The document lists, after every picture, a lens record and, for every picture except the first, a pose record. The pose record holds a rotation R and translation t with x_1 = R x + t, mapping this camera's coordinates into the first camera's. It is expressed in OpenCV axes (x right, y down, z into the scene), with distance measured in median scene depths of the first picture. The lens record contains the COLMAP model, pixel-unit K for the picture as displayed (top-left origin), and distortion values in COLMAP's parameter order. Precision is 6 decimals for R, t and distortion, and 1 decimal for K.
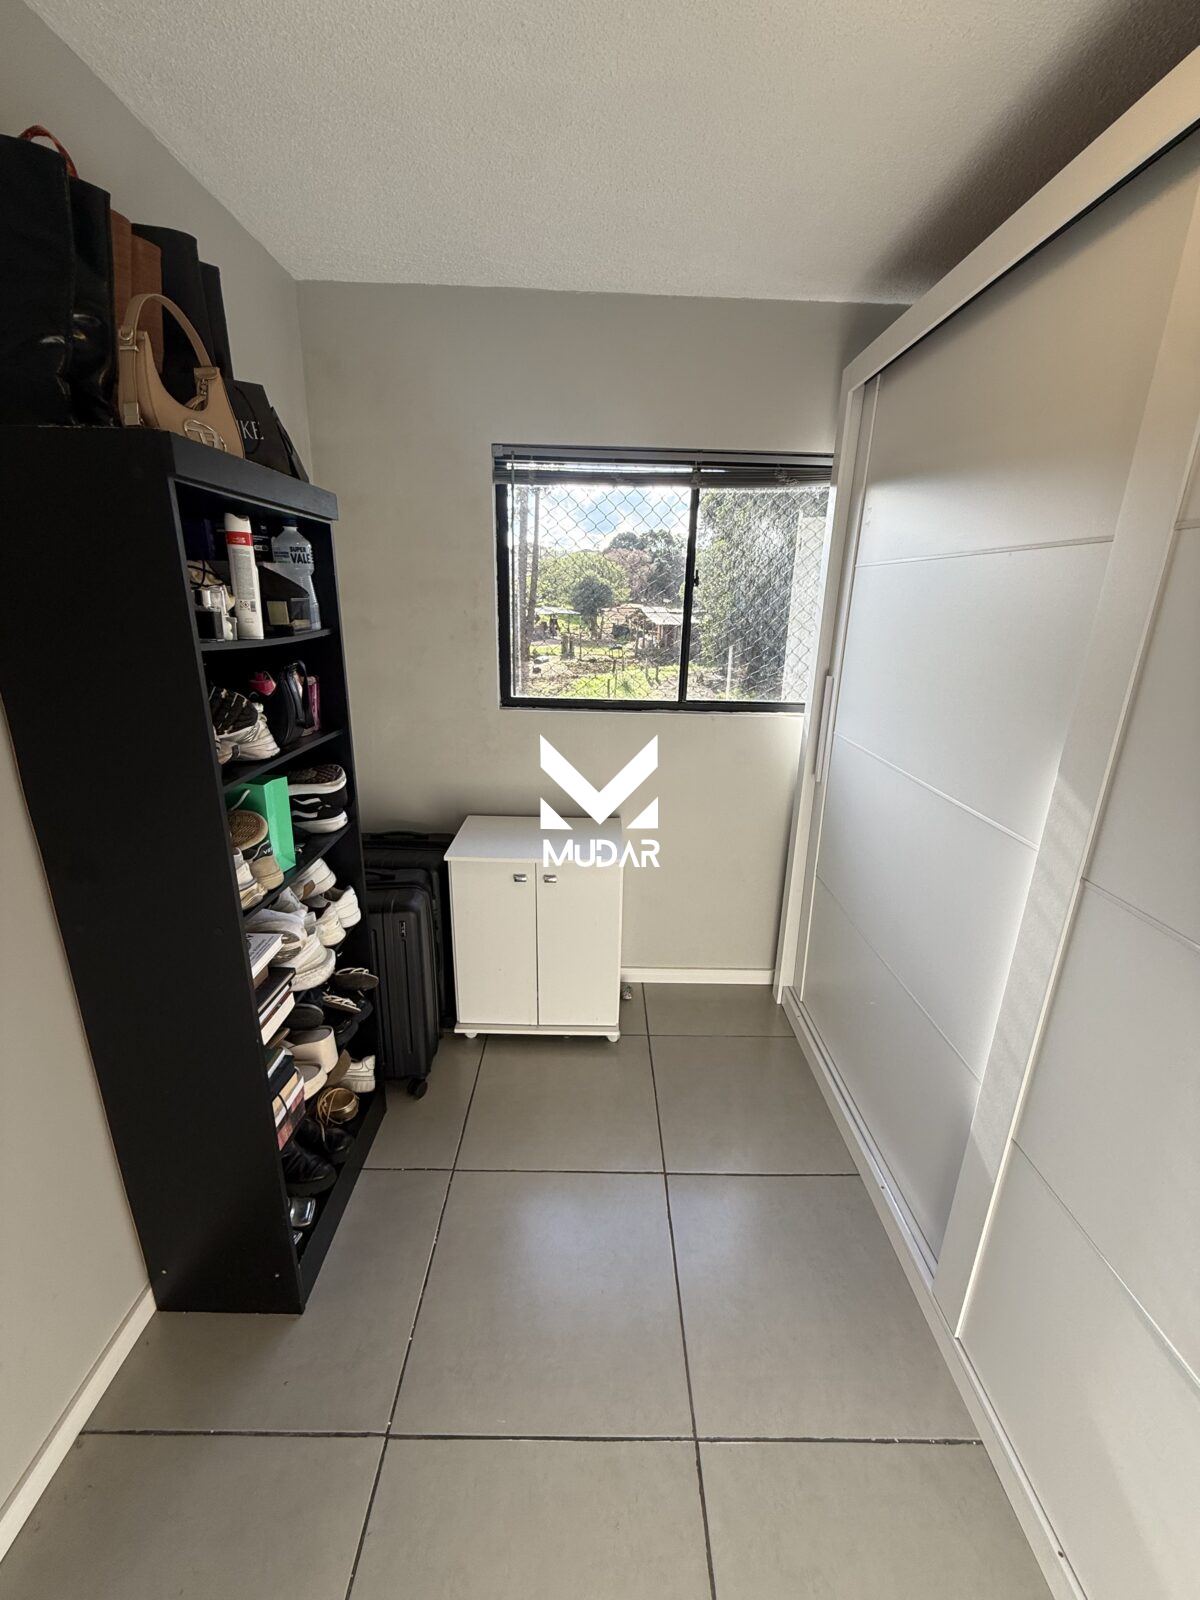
lens RADIAL K [[639.3, 0, 597.0], [0, 639.3, 798.3], [0, 0, 1]] dist [-0.001653, 0.000605]
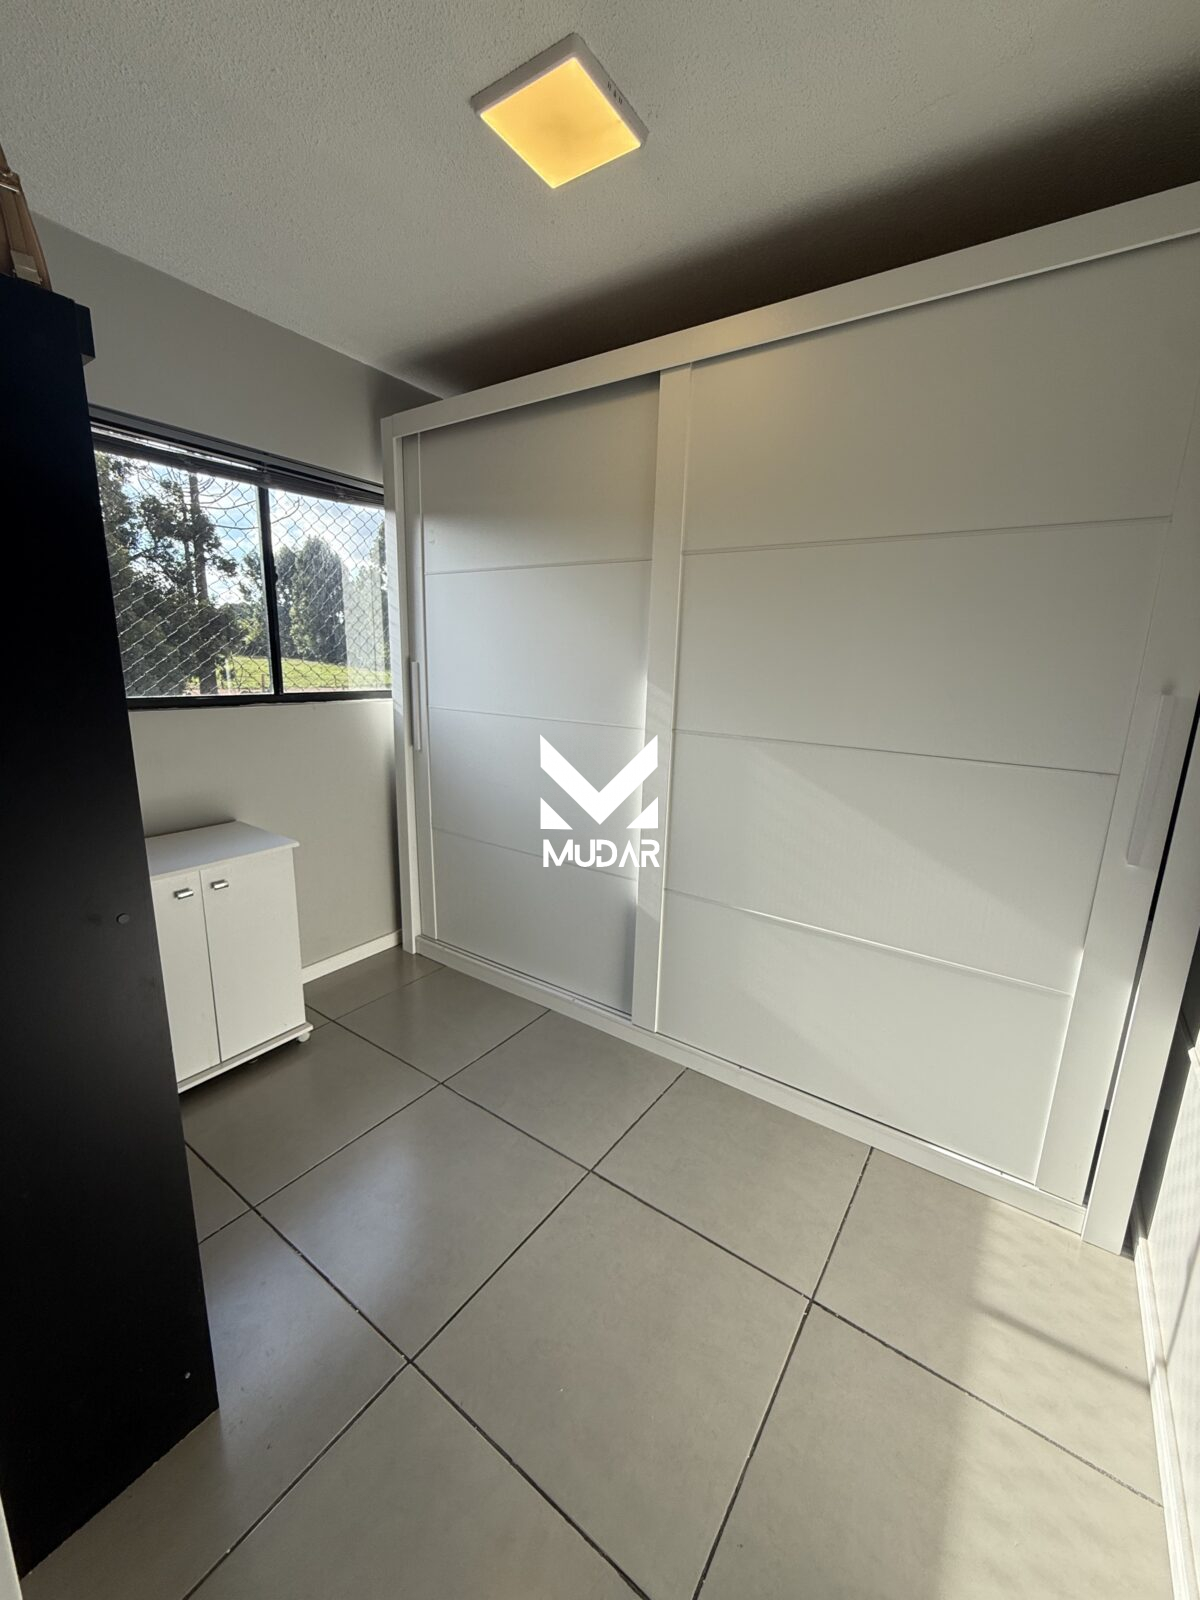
lens RADIAL K [[639.3, 0, 611.1], [0, 639.3, 799.9], [0, 0, 1]] dist [-0.001653, 0.000605]
pose [[0.562287, -0.180023, 0.807109, -0.436737], [0.229488, 0.971650, 0.056846, 0.078909], [-0.794461, 0.153258, 0.587660, 0.006287]]
